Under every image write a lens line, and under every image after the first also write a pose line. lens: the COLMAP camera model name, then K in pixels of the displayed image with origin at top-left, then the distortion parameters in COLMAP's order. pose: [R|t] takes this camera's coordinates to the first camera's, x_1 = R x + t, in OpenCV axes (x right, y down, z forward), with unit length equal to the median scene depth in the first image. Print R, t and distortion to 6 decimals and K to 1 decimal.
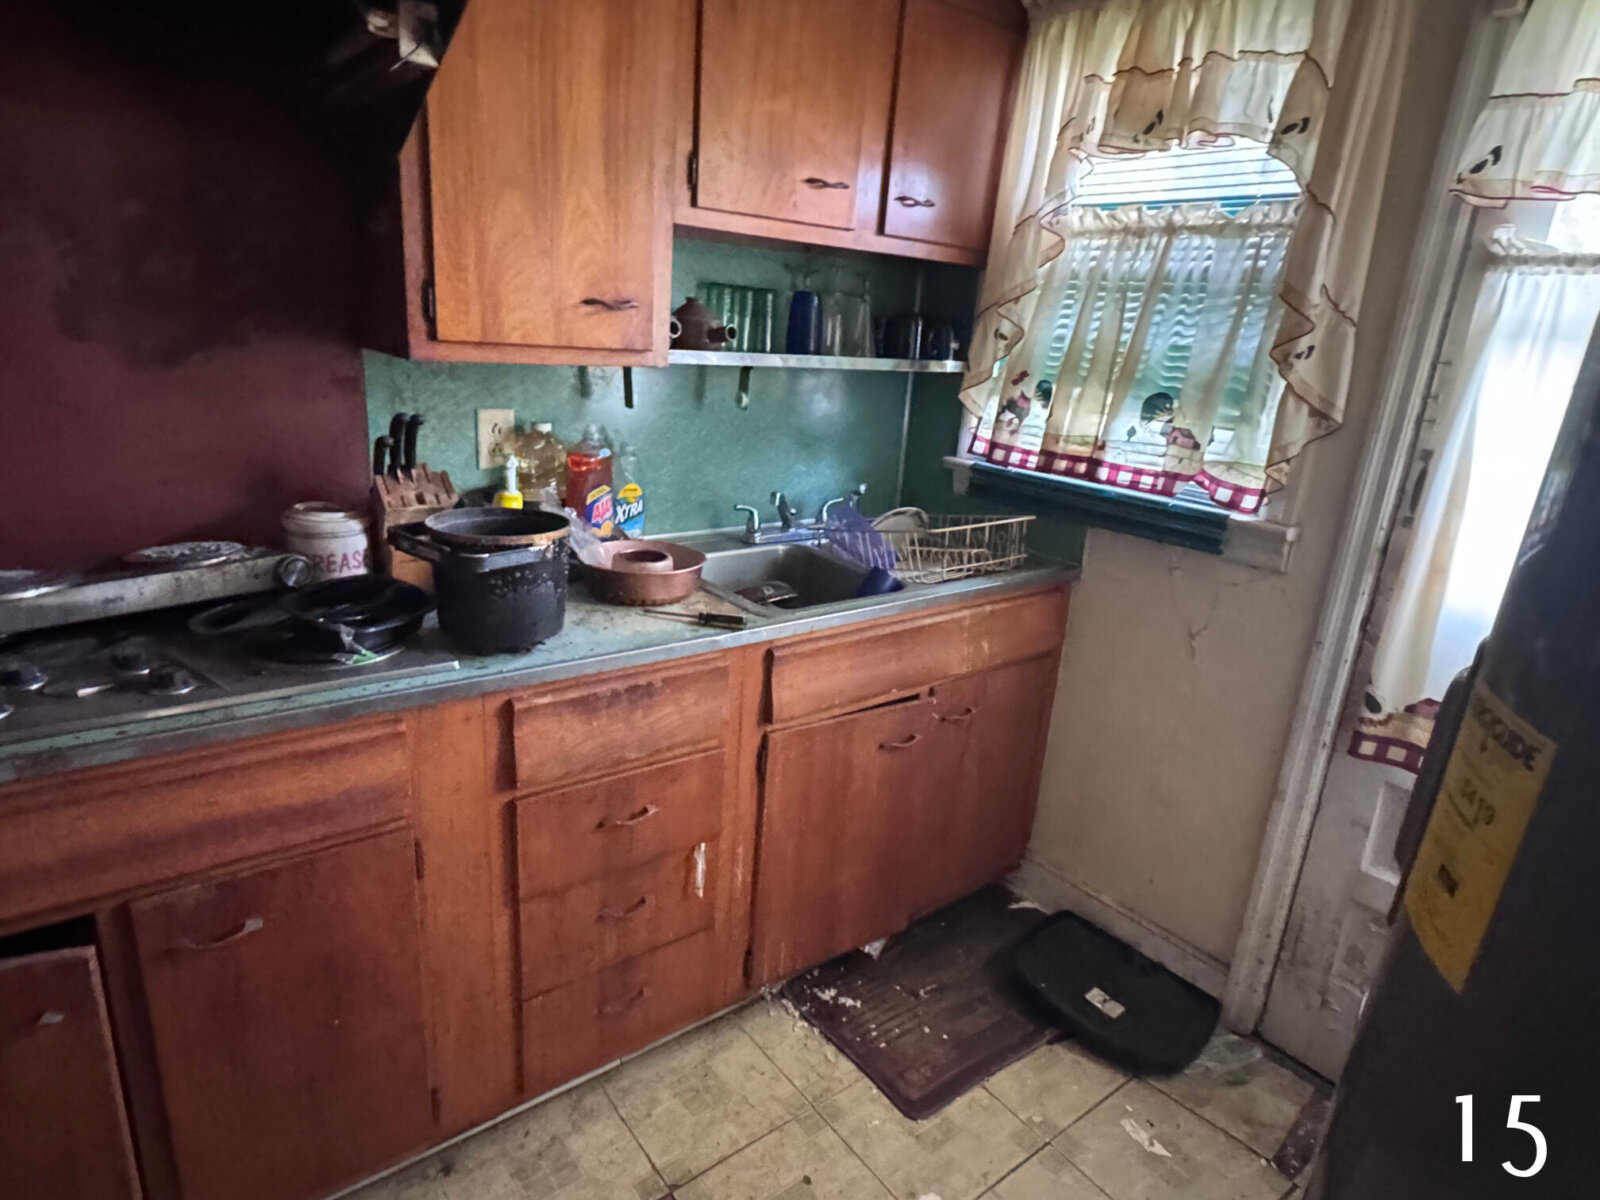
lens RADIAL K [[916.4, 0, 804.3], [0, 916.4, 603.9], [0, 0, 1]] dist [0.004029, -0.000434]
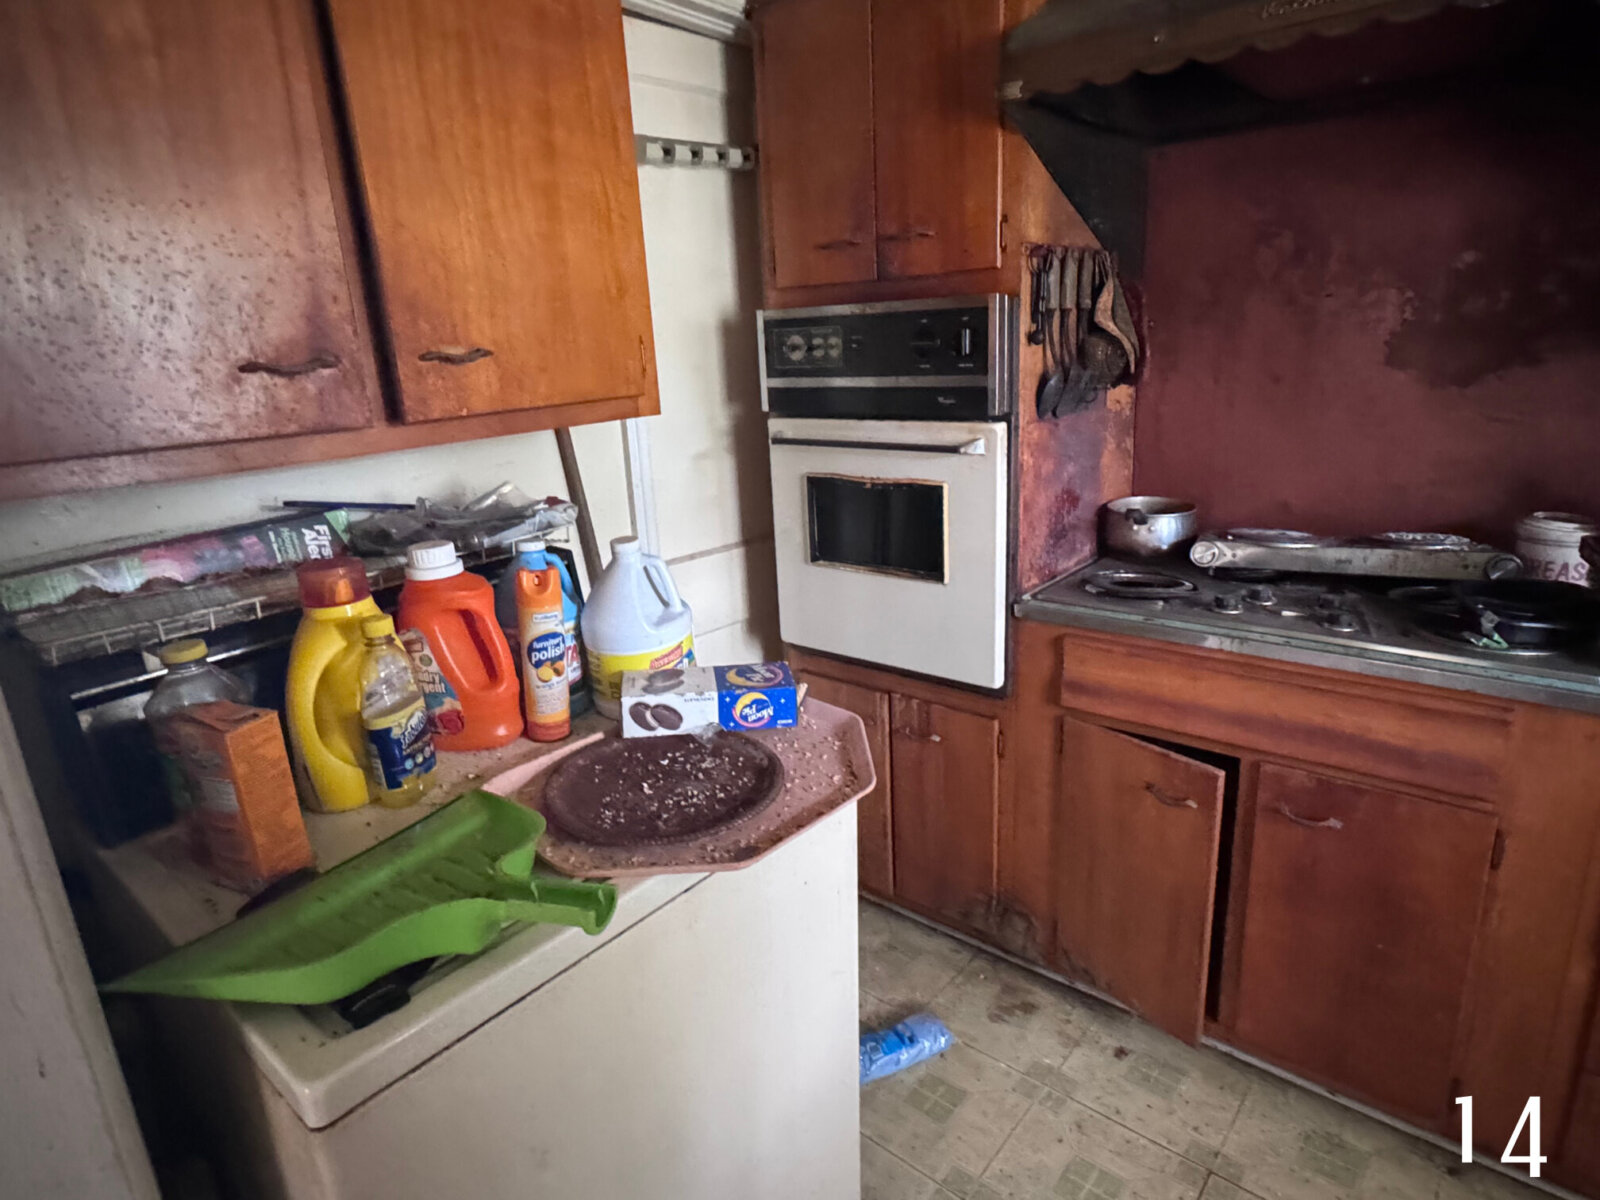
lens RADIAL K [[932.5, 0, 800.0], [0, 932.5, 600.0], [0, 0, 1]] dist [0.007489, 0.000324]
pose [[0.206581, 0.187982, -0.960202, 0.833115], [-0.232332, 0.962726, 0.138492, 0.094979], [0.950445, 0.194476, 0.242555, -0.128497]]
